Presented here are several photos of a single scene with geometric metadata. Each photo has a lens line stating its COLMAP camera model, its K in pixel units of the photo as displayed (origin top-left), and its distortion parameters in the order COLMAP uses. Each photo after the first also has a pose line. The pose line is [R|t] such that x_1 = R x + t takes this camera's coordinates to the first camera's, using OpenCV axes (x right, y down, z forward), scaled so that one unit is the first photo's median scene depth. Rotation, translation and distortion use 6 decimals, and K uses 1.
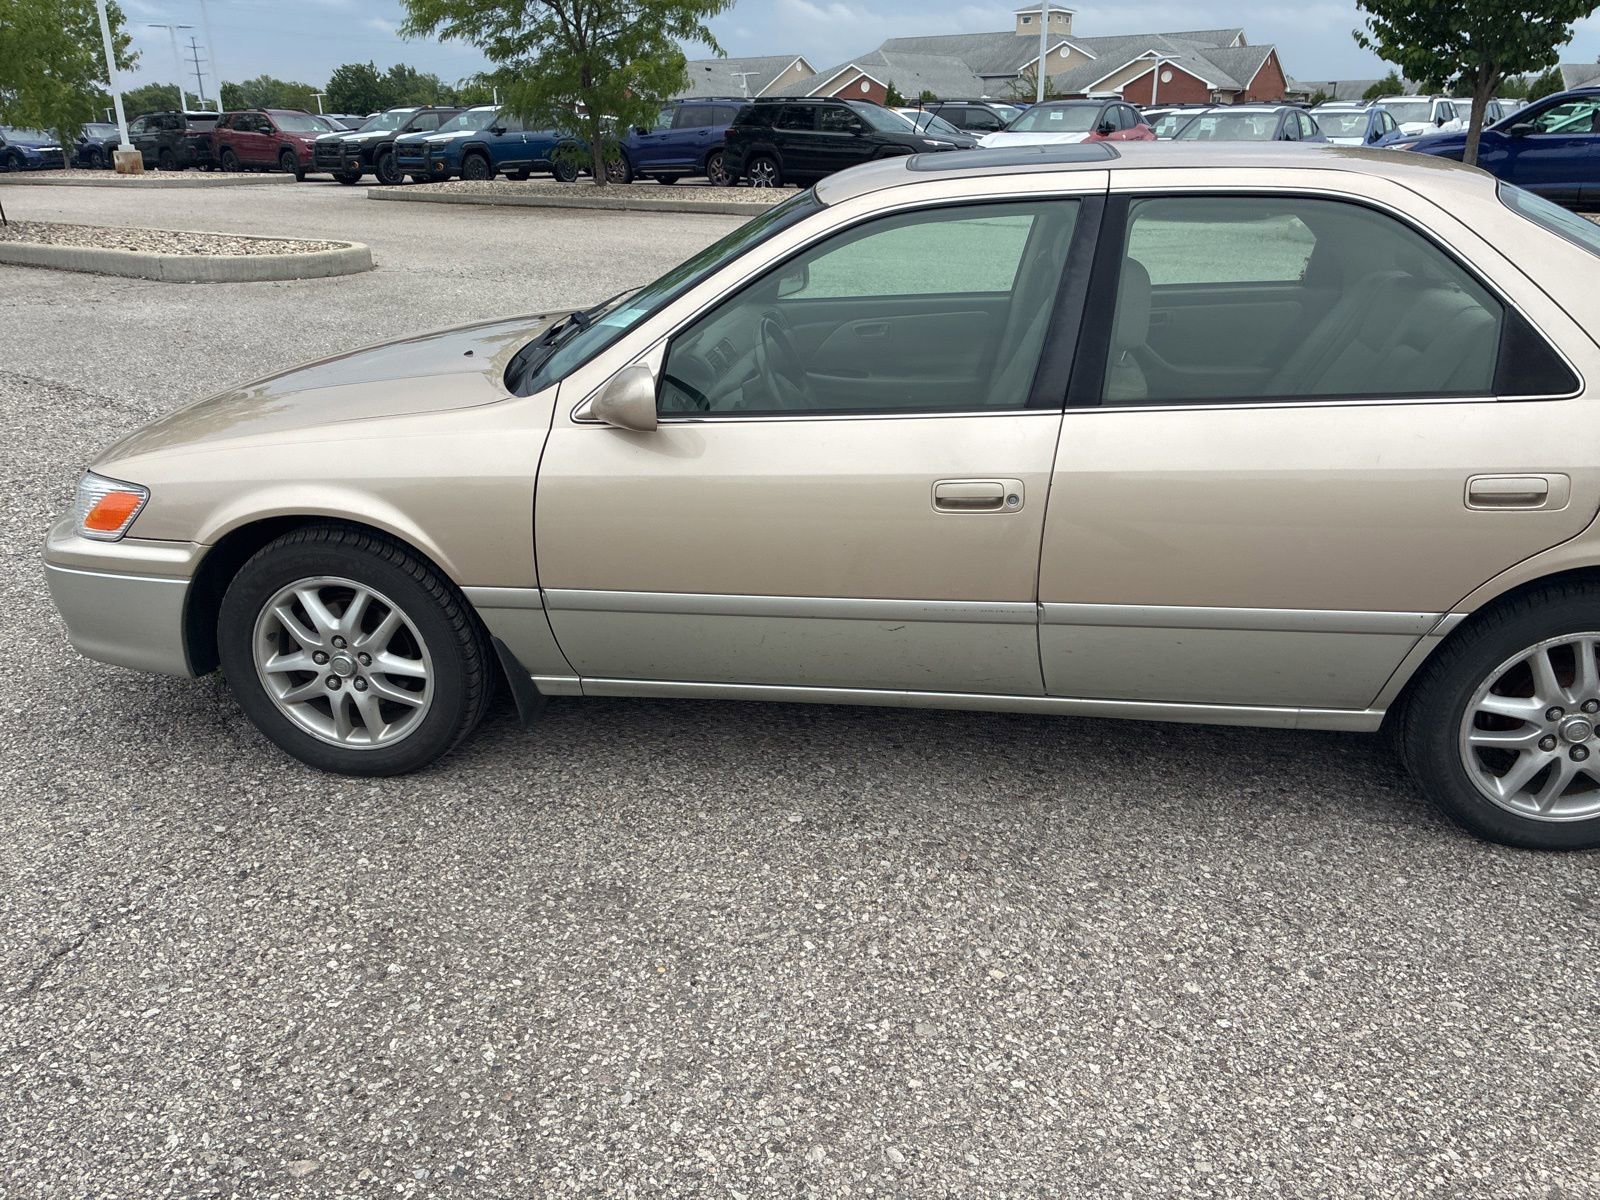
lens RADIAL K [[1222.9, 0, 806.8], [0, 1222.9, 631.6], [0, 0, 1]] dist [0.078441, -0.096541]
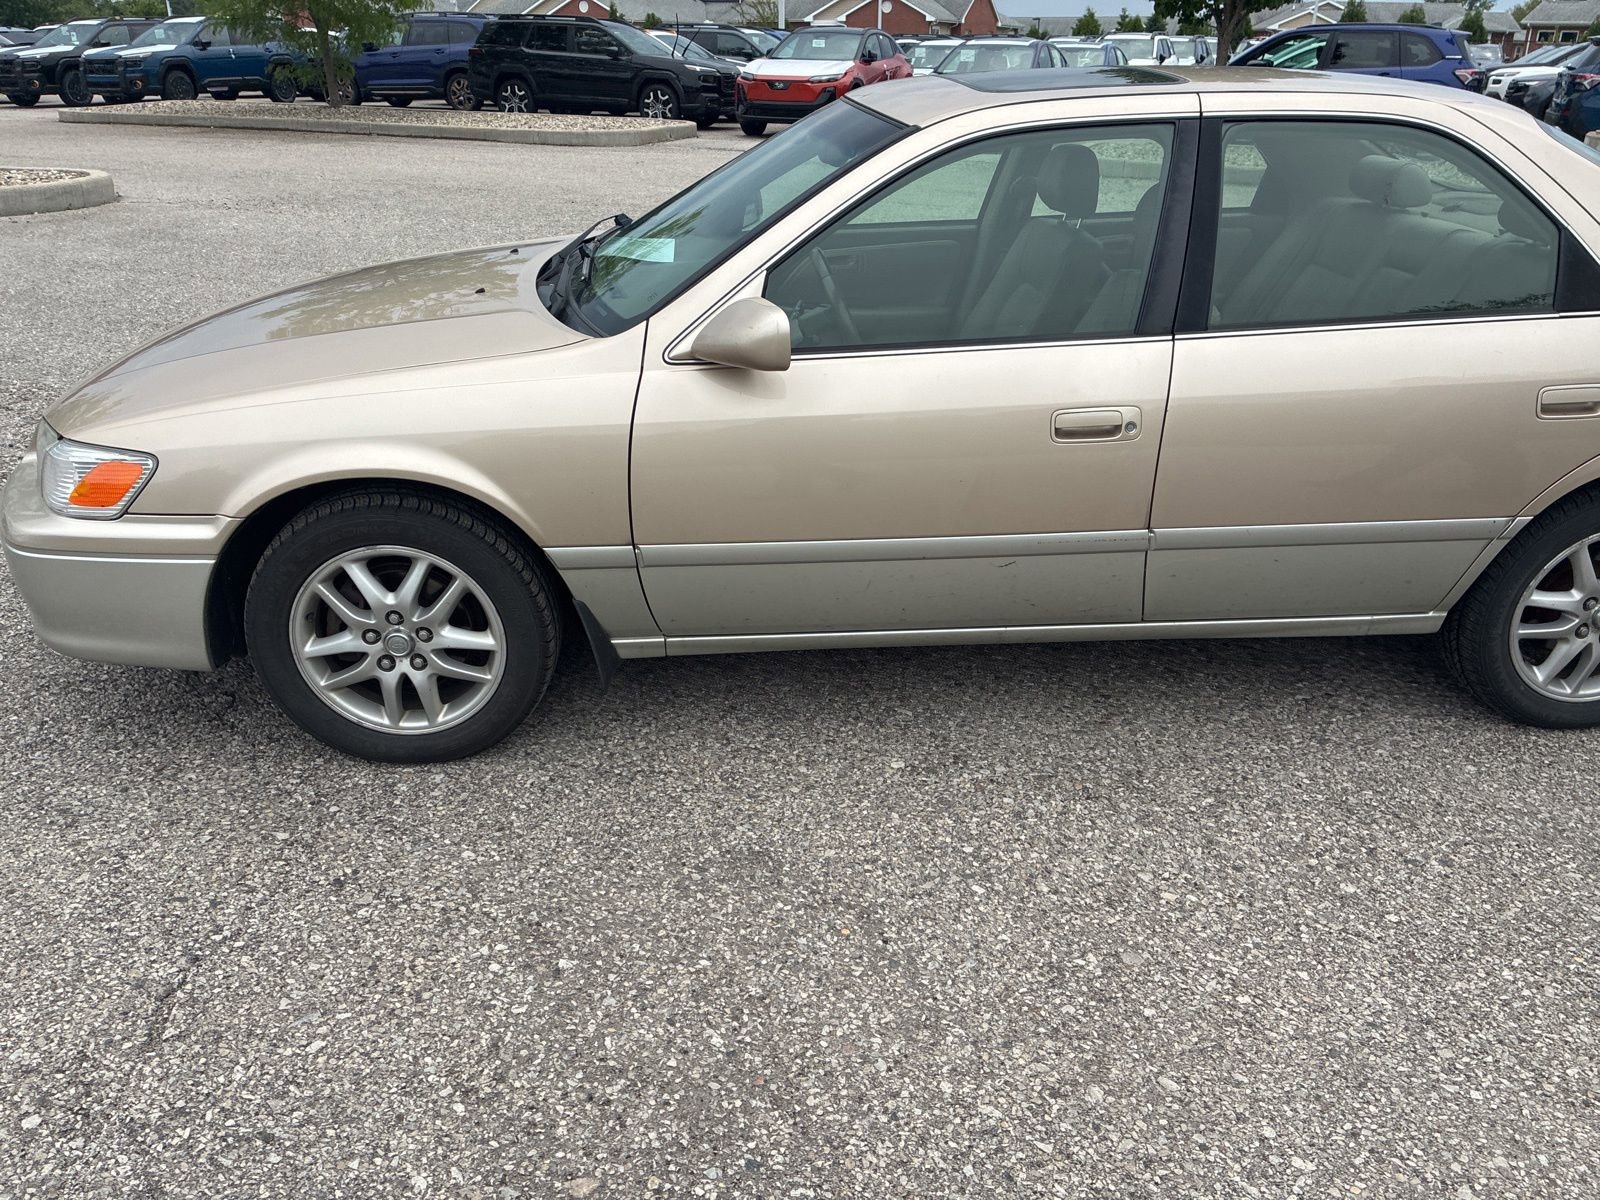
lens RADIAL K [[1239.2, 0, 813.4], [0, 1239.2, 609.8], [0, 0, 1]] dist [0.077218, -0.092567]
pose [[0.978229, -0.069505, 0.195545, -0.292346], [0.063337, 0.997282, 0.037631, -0.013731], [-0.197629, -0.024427, 0.979973, 0.050362]]
